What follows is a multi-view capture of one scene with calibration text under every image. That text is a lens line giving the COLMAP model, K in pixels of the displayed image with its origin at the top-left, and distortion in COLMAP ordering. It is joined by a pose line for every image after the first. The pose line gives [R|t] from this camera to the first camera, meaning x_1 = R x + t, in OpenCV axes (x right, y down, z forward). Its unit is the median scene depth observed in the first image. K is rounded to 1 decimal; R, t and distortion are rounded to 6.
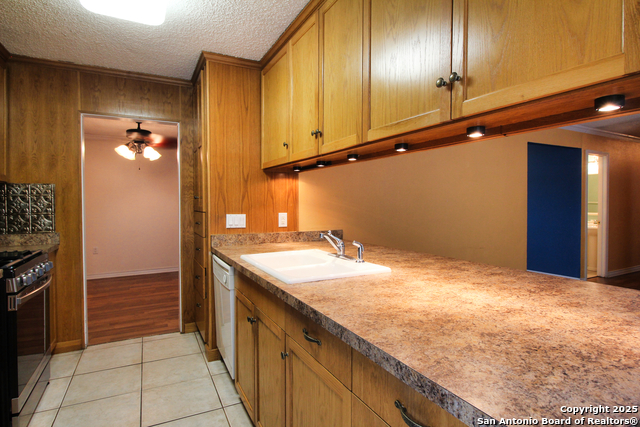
lens RADIAL K [[345.8, 0, 327.5], [0, 345.8, 210.0], [0, 0, 1]] dist [0.004219, -0.013708]
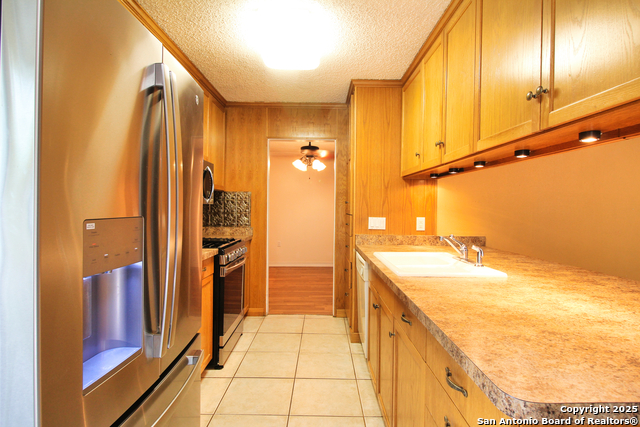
lens RADIAL K [[345.8, 0, 322.7], [0, 345.8, 210.5], [0, 0, 1]] dist [0.004219, -0.013708]
pose [[0.886152, 0.017862, -0.463051, 0.120638], [-0.023838, 0.999691, -0.007056, 0.002254], [0.462782, 0.017291, 0.886304, -0.103763]]
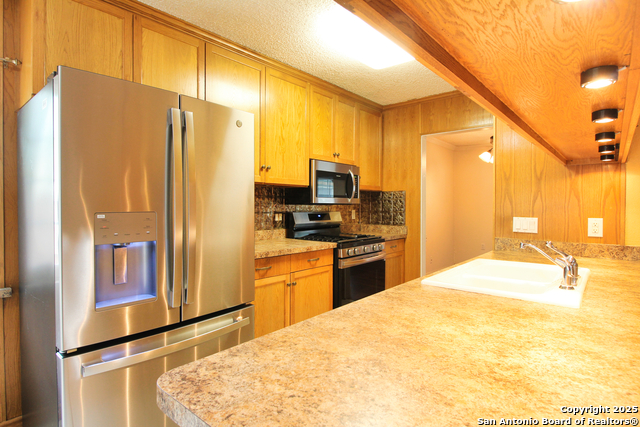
lens RADIAL K [[345.8, 0, 318.8], [0, 345.8, 210.6], [0, 0, 1]] dist [0.004219, -0.013708]
pose [[0.358335, 0.017646, -0.933426, 0.456412], [-0.022273, 0.999698, 0.010349, -0.003170], [0.933327, 0.017082, 0.358620, 0.219632]]
